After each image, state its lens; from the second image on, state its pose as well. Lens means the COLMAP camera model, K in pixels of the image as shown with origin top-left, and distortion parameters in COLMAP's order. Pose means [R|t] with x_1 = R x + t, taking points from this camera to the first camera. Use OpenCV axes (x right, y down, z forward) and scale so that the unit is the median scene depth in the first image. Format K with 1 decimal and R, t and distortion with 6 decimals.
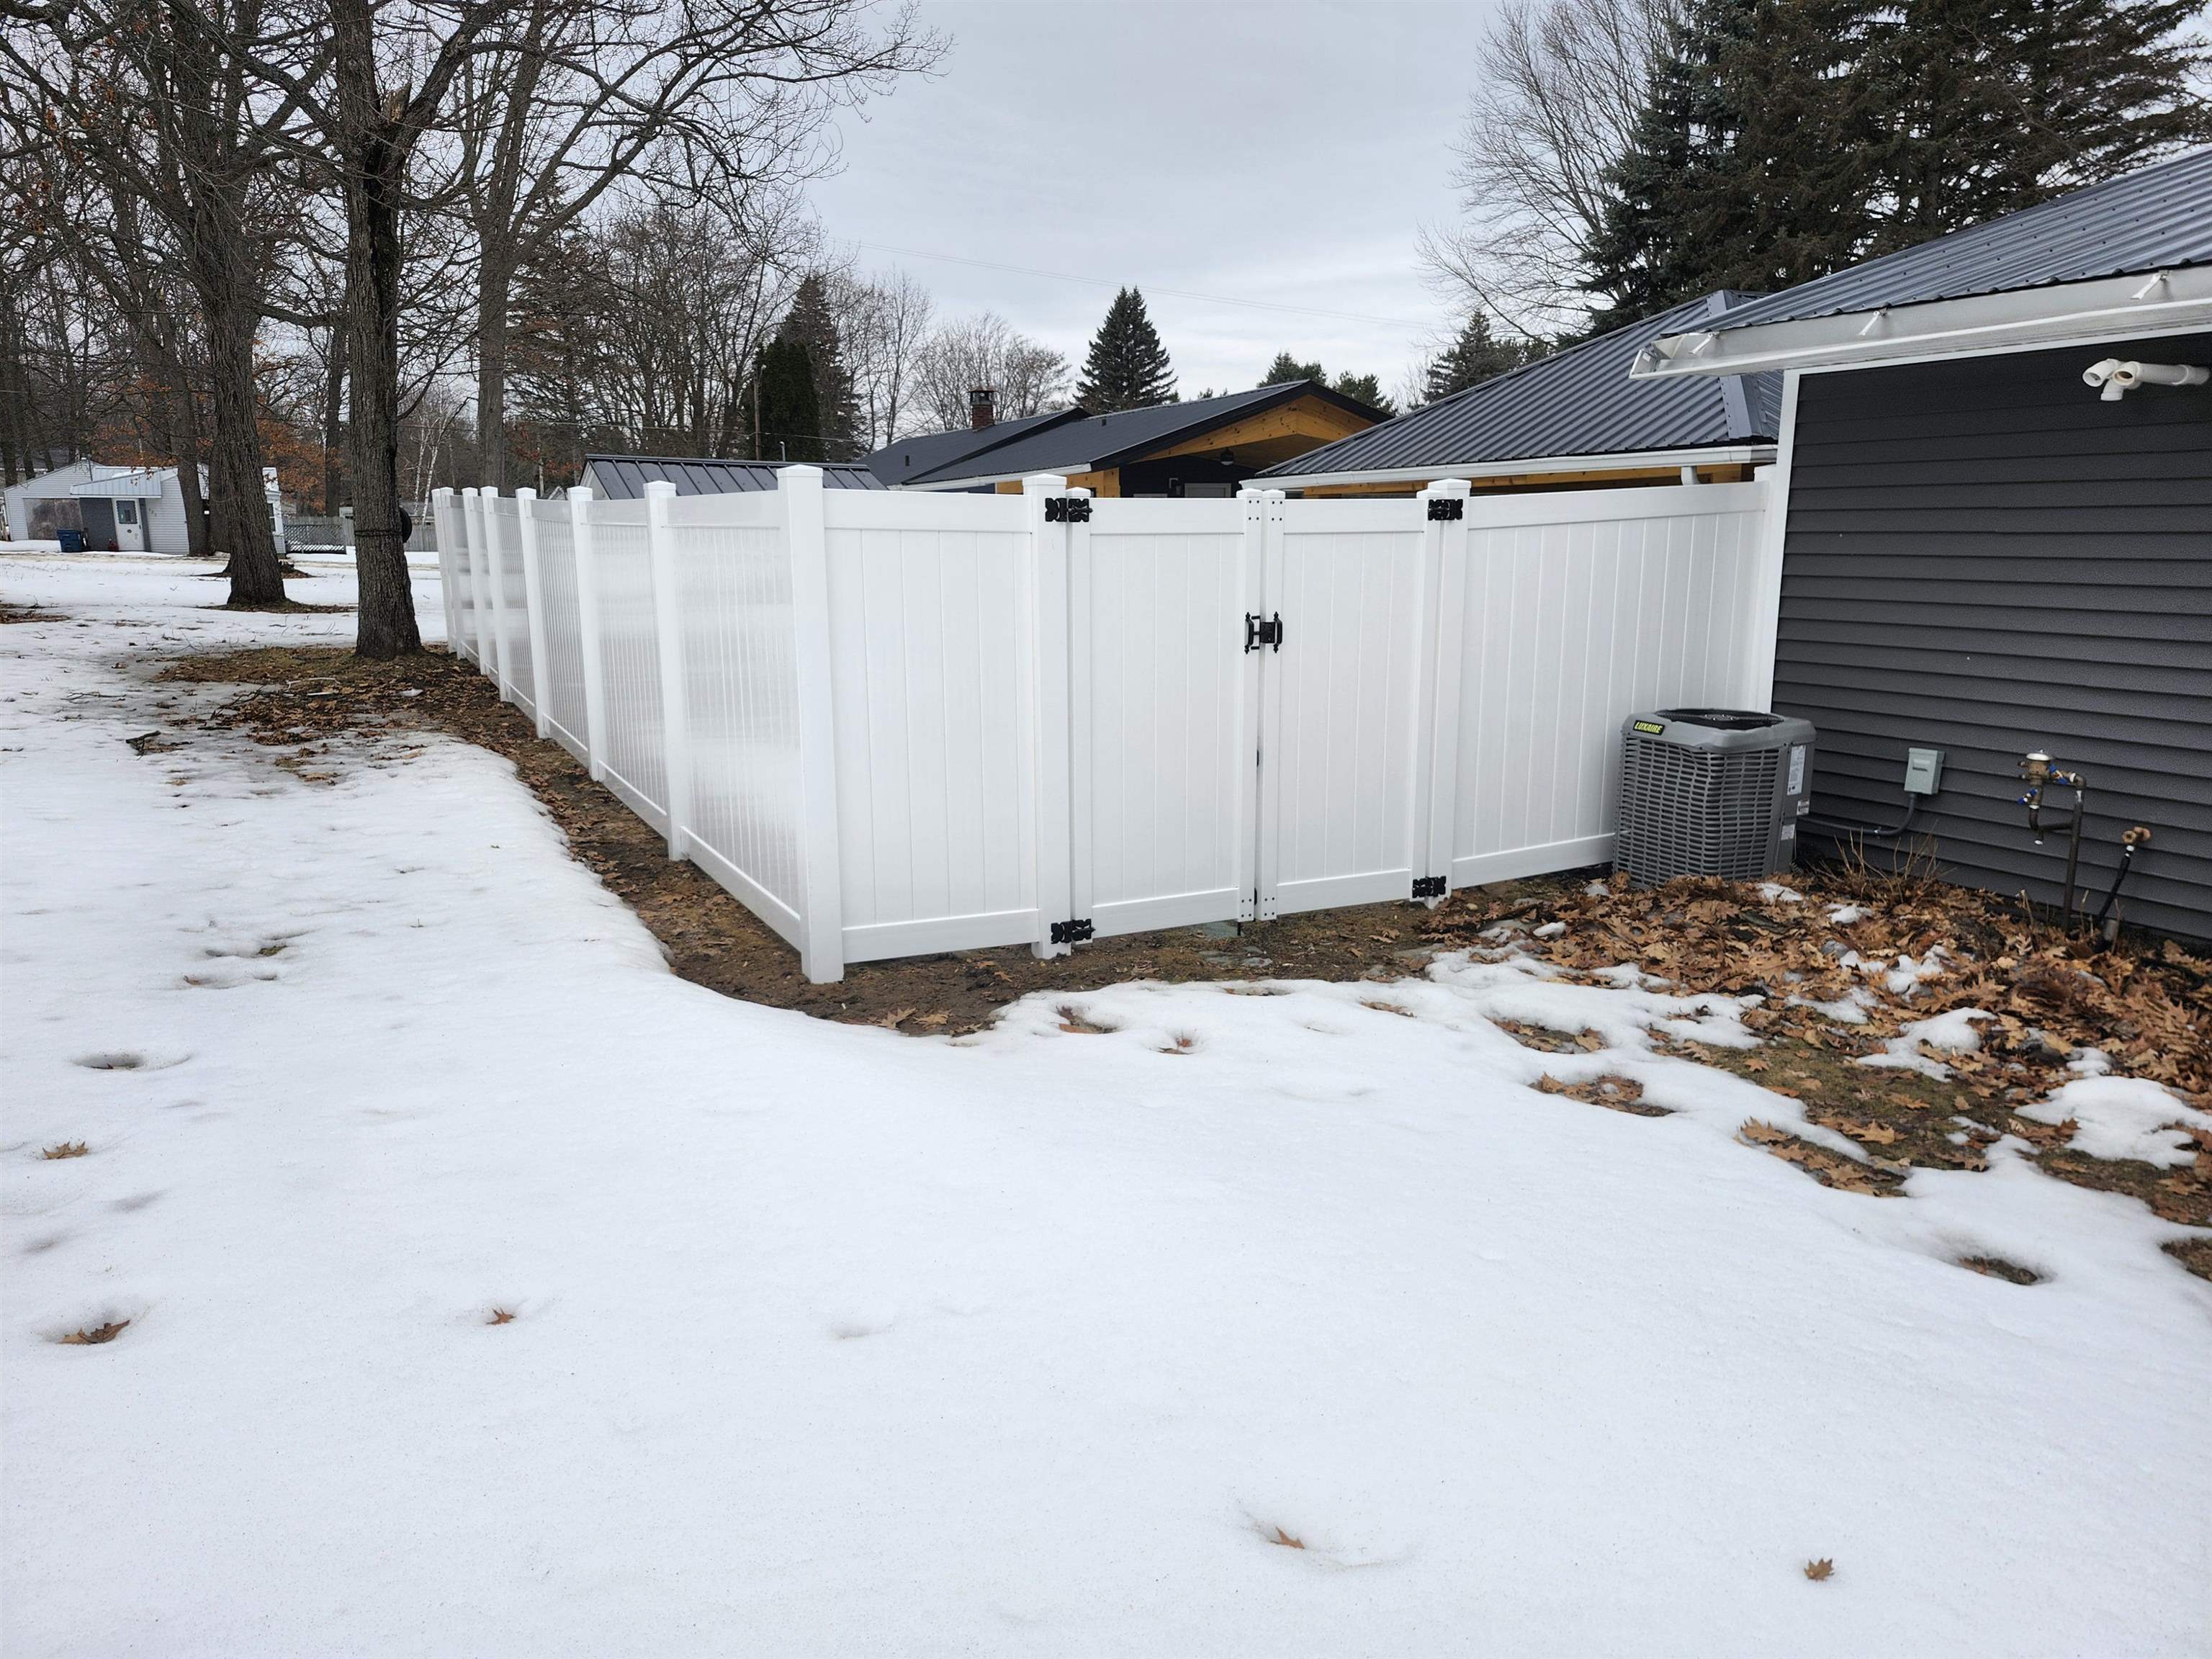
lens RADIAL K [[1526.6, 0, 1106.0], [0, 1526.6, 829.5], [0, 0, 1]] dist [0.103314, -0.143675]
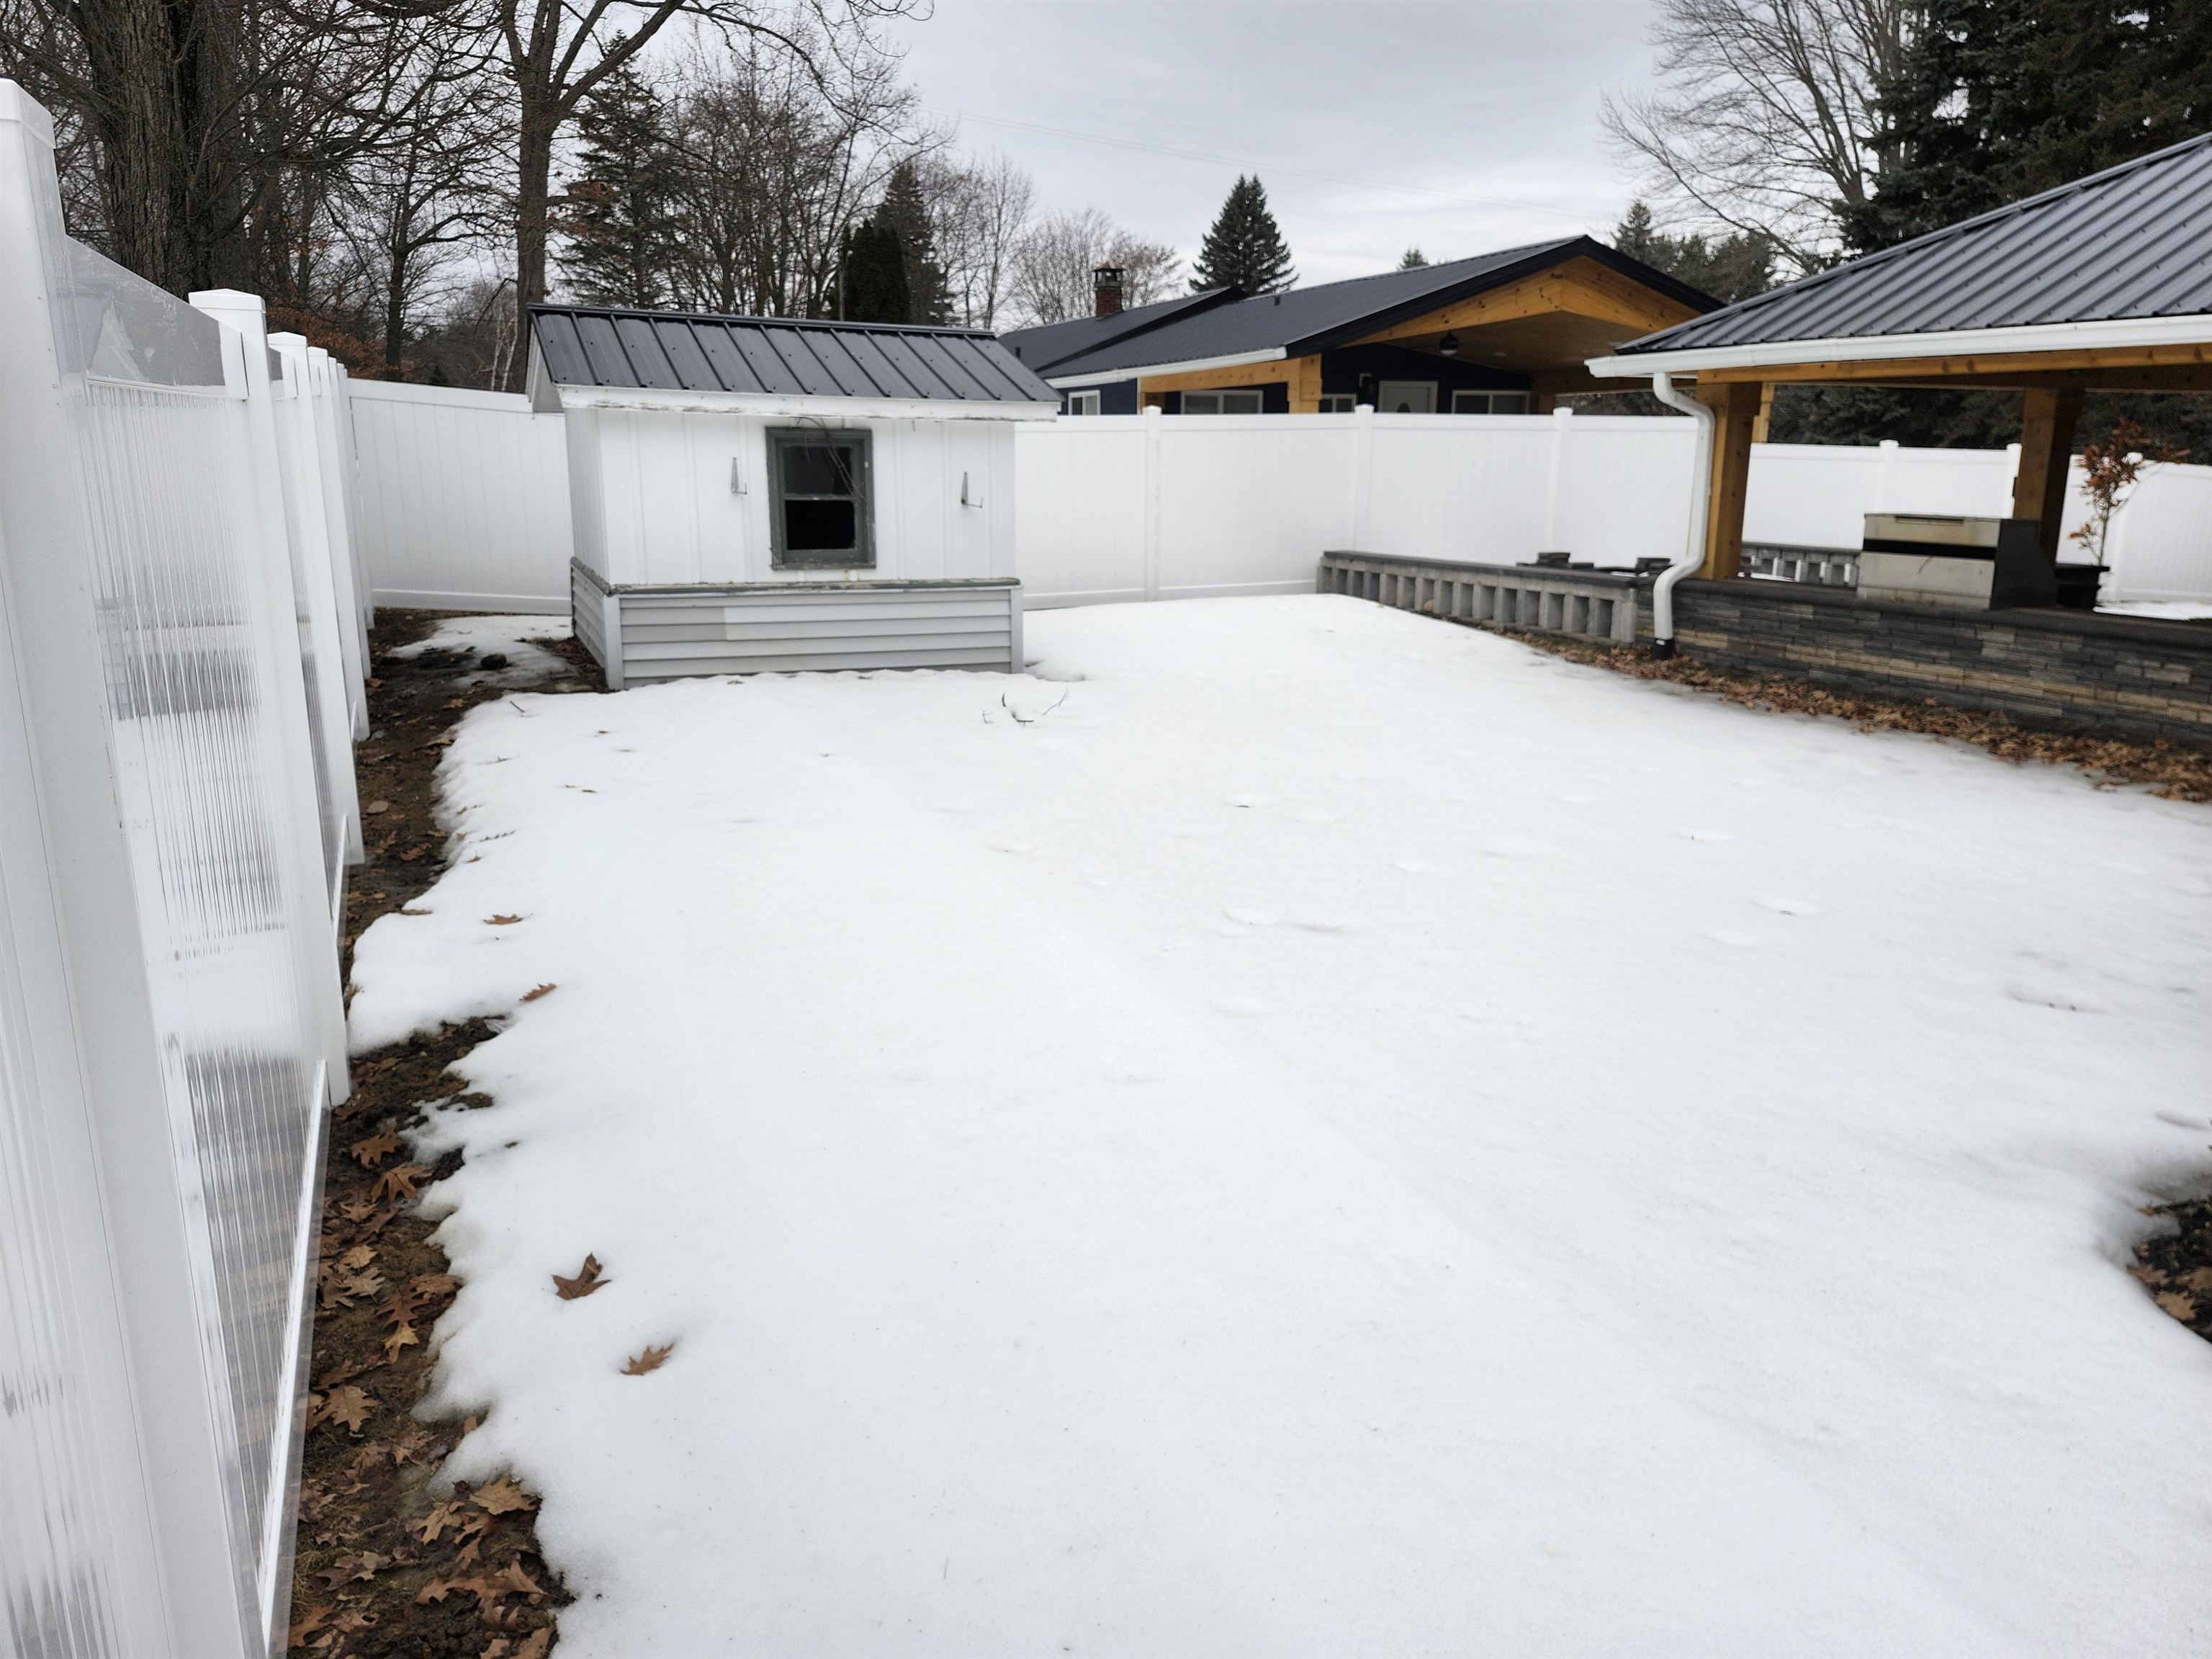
lens RADIAL K [[1540.1, 0, 1113.9], [0, 1540.1, 821.6], [0, 0, 1]] dist [0.044884, -0.029711]
pose [[0.998593, 0.022989, -0.047789, -0.078892], [-0.020692, 0.998632, 0.048012, -0.077260], [0.048828, -0.046955, 0.997703, 0.408907]]
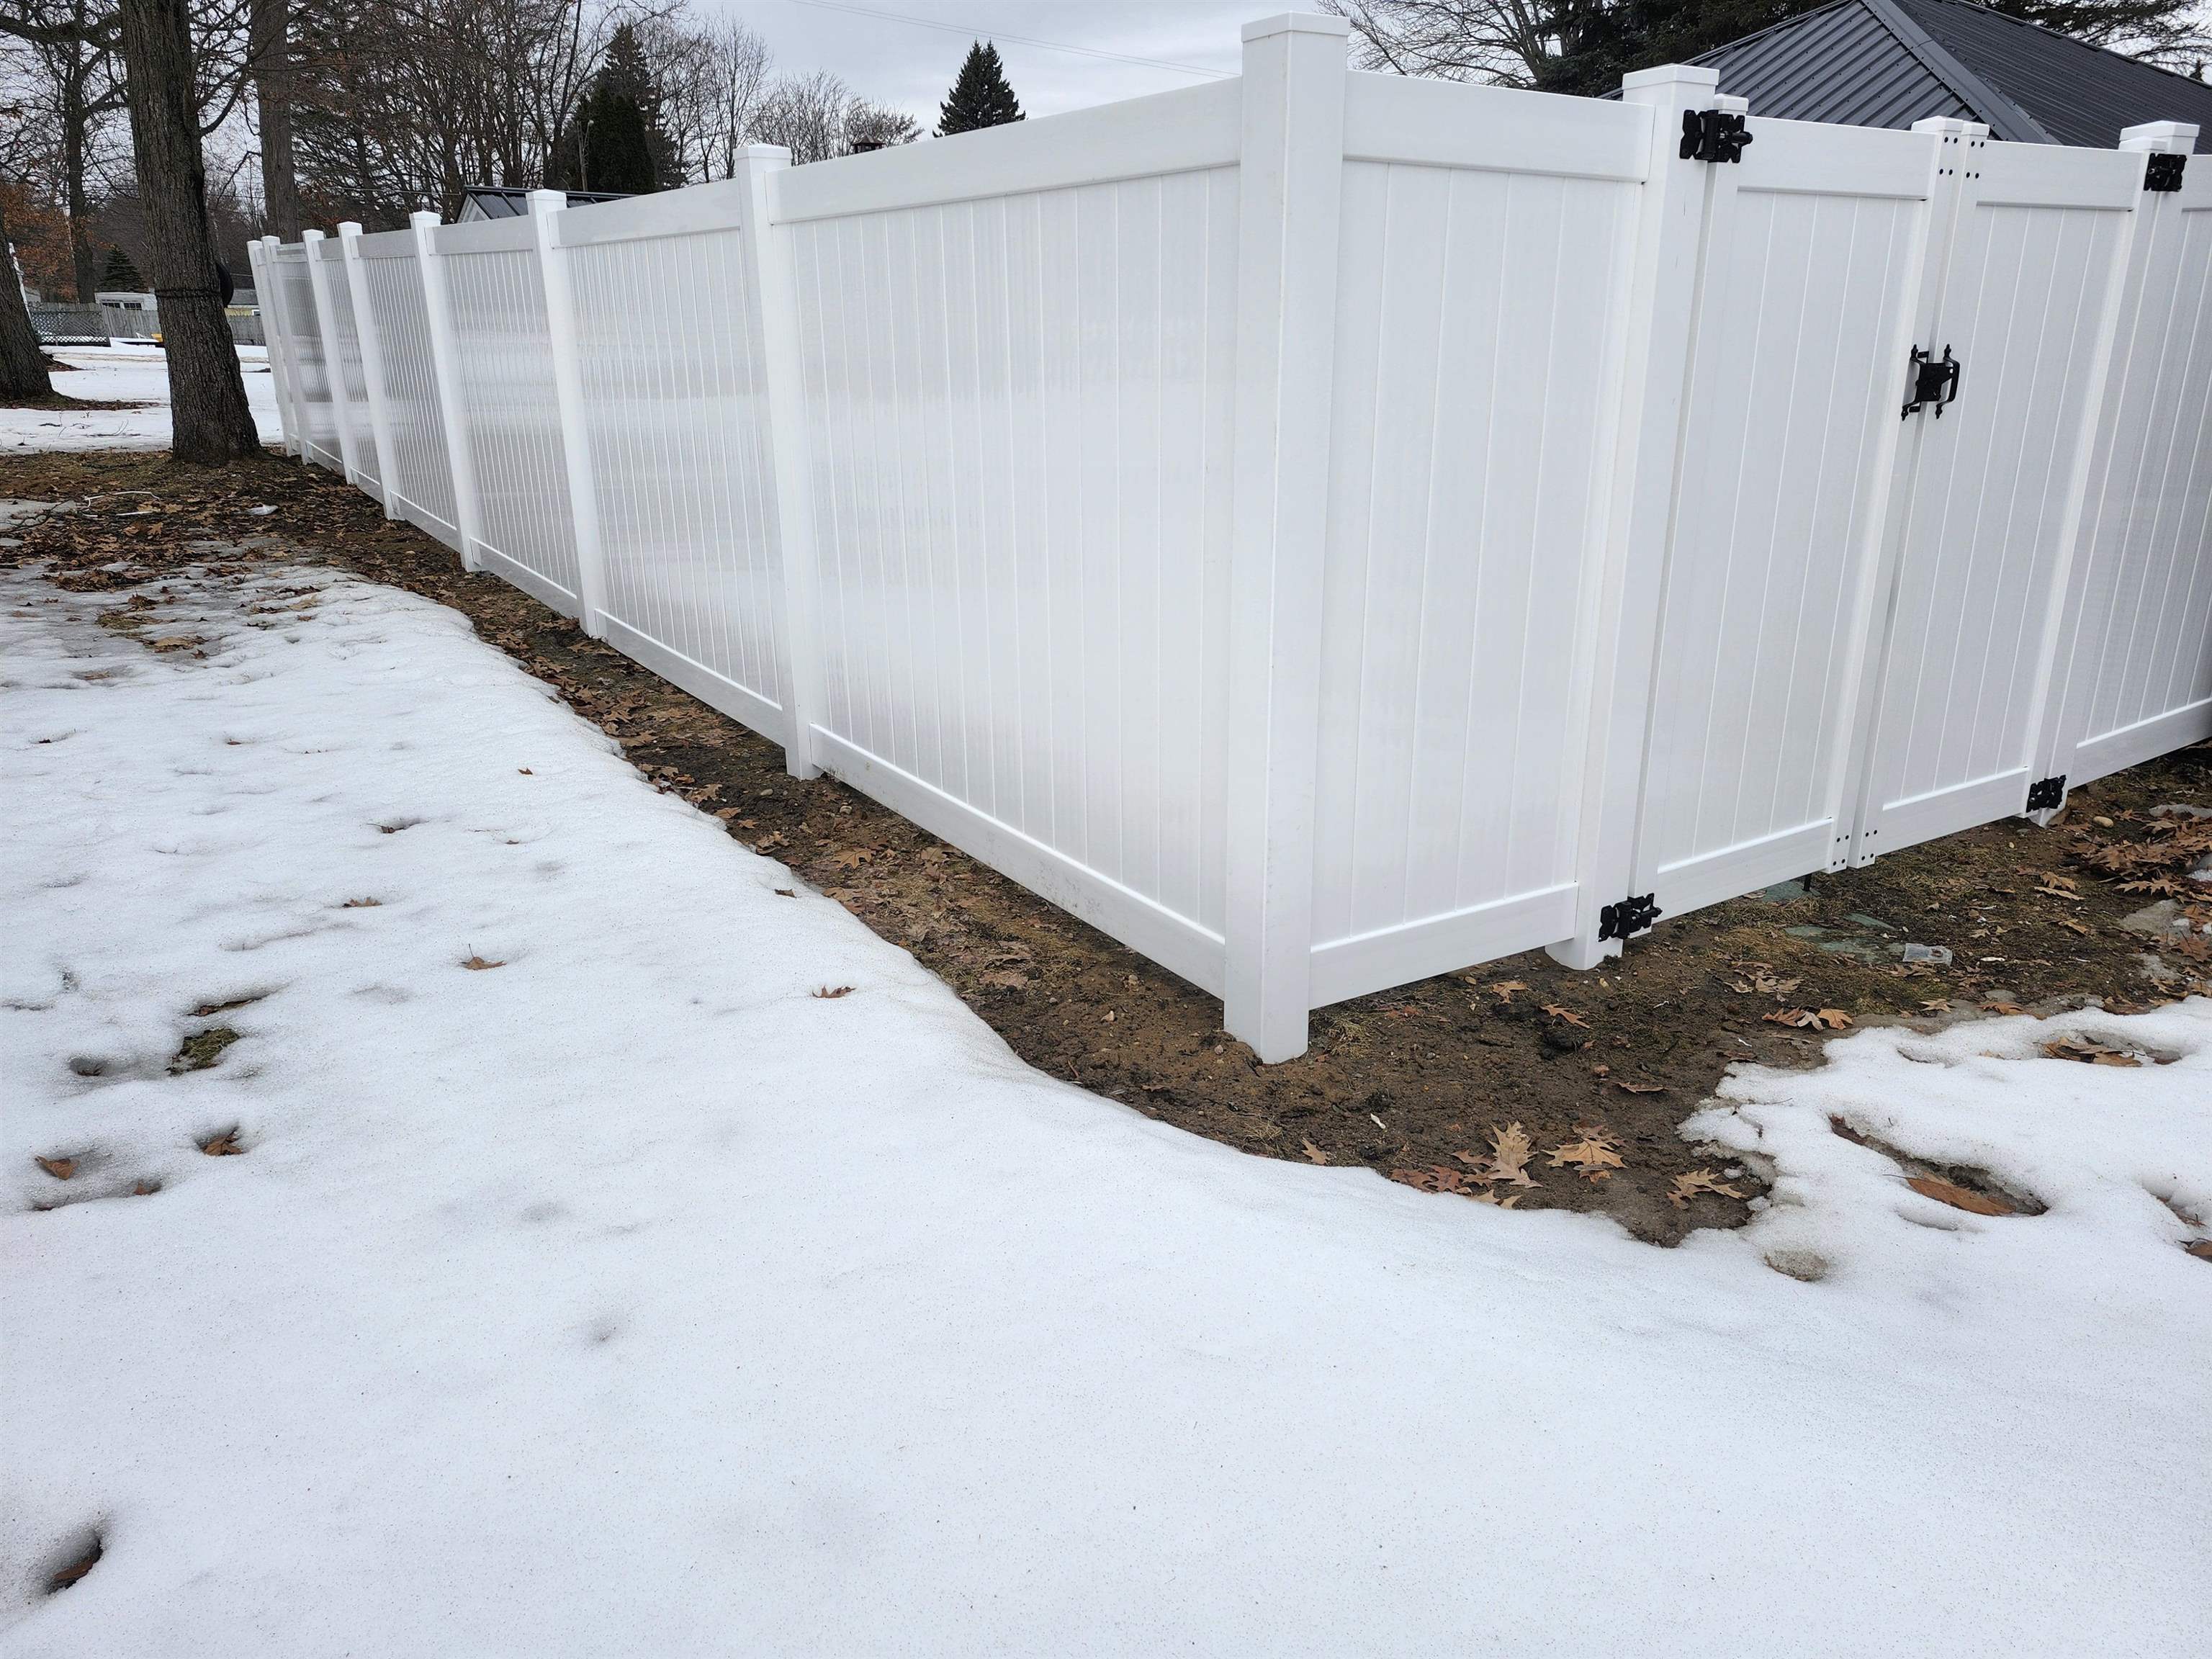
lens RADIAL K [[1540.1, 0, 1113.9], [0, 1540.1, 821.6], [0, 0, 1]] dist [0.044884, -0.029711]
pose [[0.994353, -0.037713, 0.099192, -0.110418], [0.025520, 0.992270, 0.121444, -0.018313], [-0.103006, -0.118227, 0.987630, 0.181423]]
